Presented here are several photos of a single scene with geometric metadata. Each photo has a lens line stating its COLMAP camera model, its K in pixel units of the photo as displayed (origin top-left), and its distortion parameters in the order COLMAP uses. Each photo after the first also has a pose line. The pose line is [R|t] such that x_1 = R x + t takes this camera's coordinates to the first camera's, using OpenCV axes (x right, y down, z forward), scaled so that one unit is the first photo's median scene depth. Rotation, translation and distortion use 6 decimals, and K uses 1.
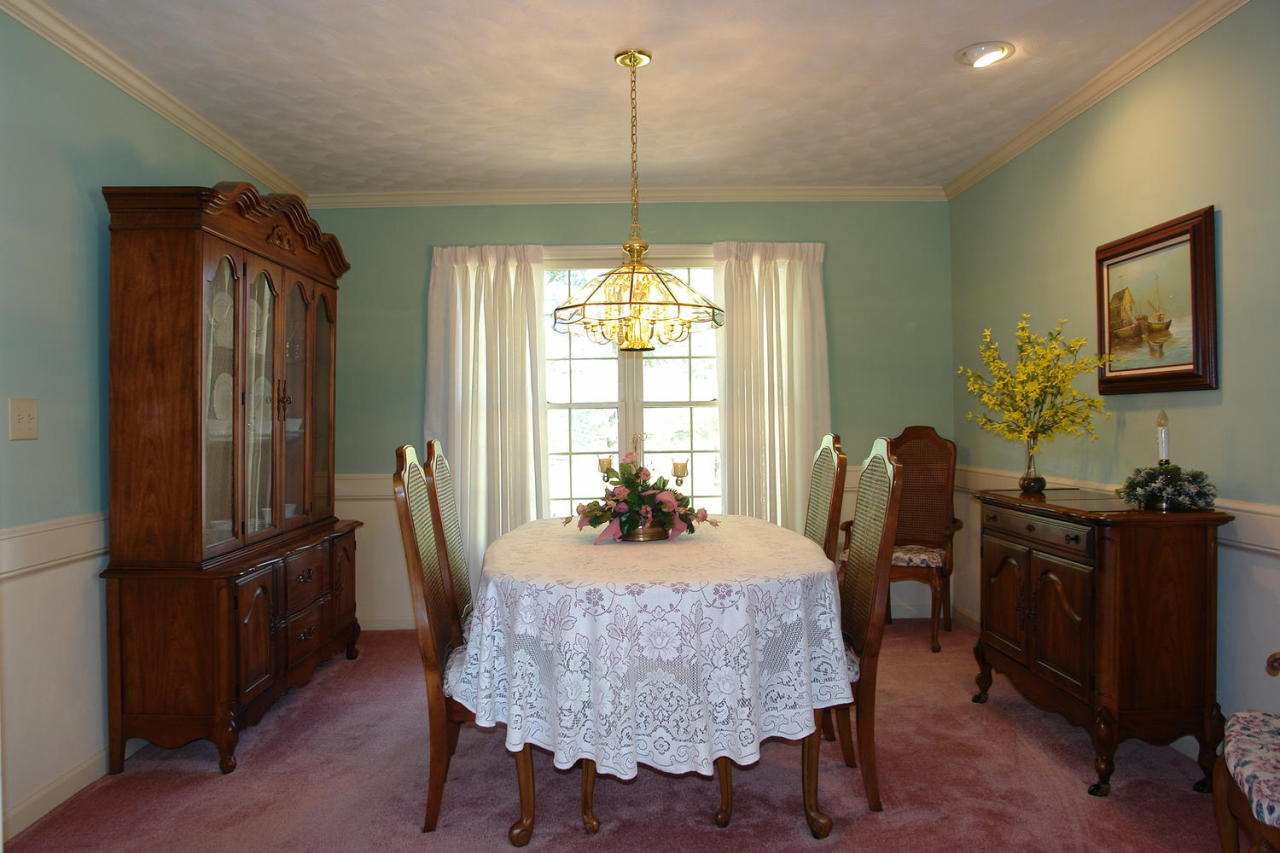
lens RADIAL K [[887.0, 0, 640.0], [0, 887.0, 426.5], [0, 0, 1]] dist [-0.093438, 0.056440]
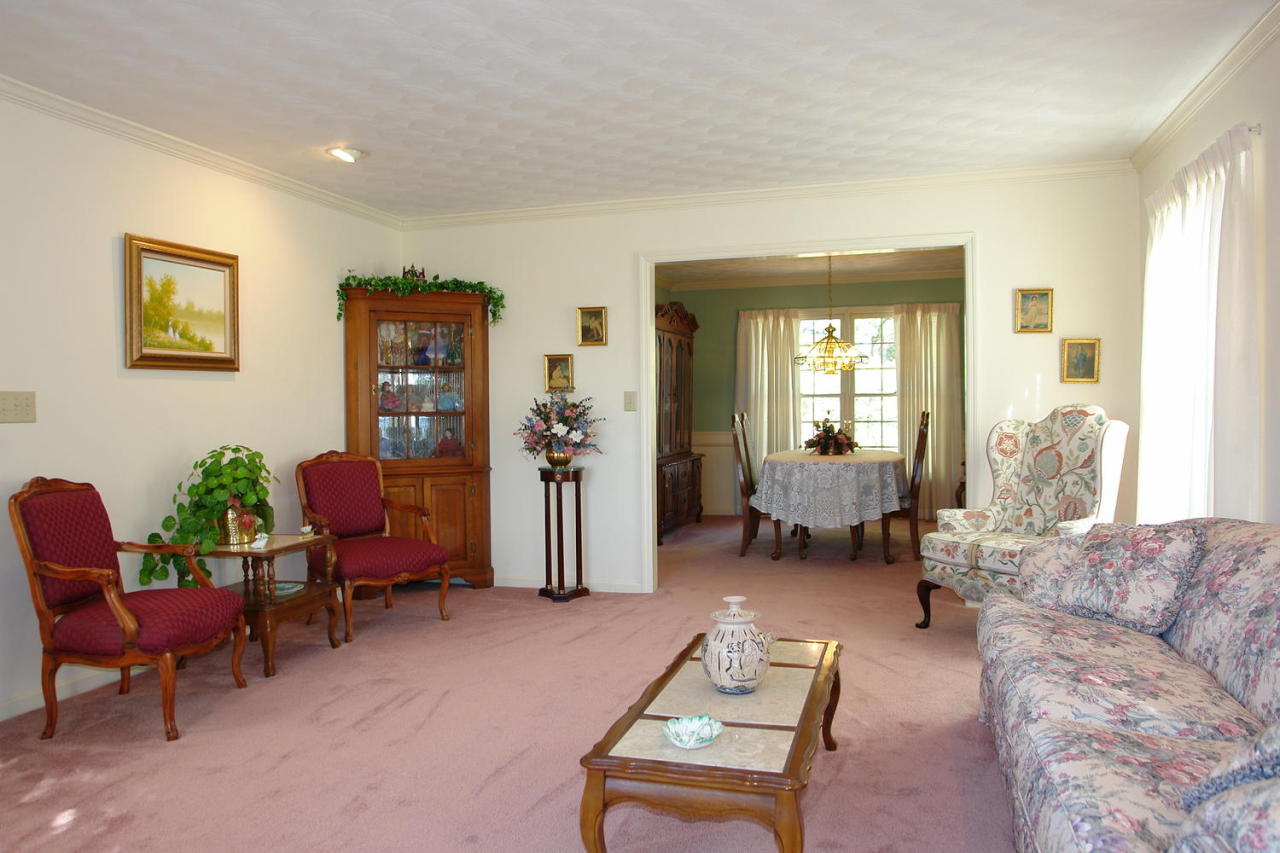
lens RADIAL K [[887.0, 0, 640.0], [0, 887.0, 426.5], [0, 0, 1]] dist [-0.093438, 0.056440]
pose [[0.948929, 0.010656, -0.315310, 0.222125], [-0.003992, 0.999755, 0.021775, 0.002437], [0.315465, -0.019404, 0.948739, -1.190730]]
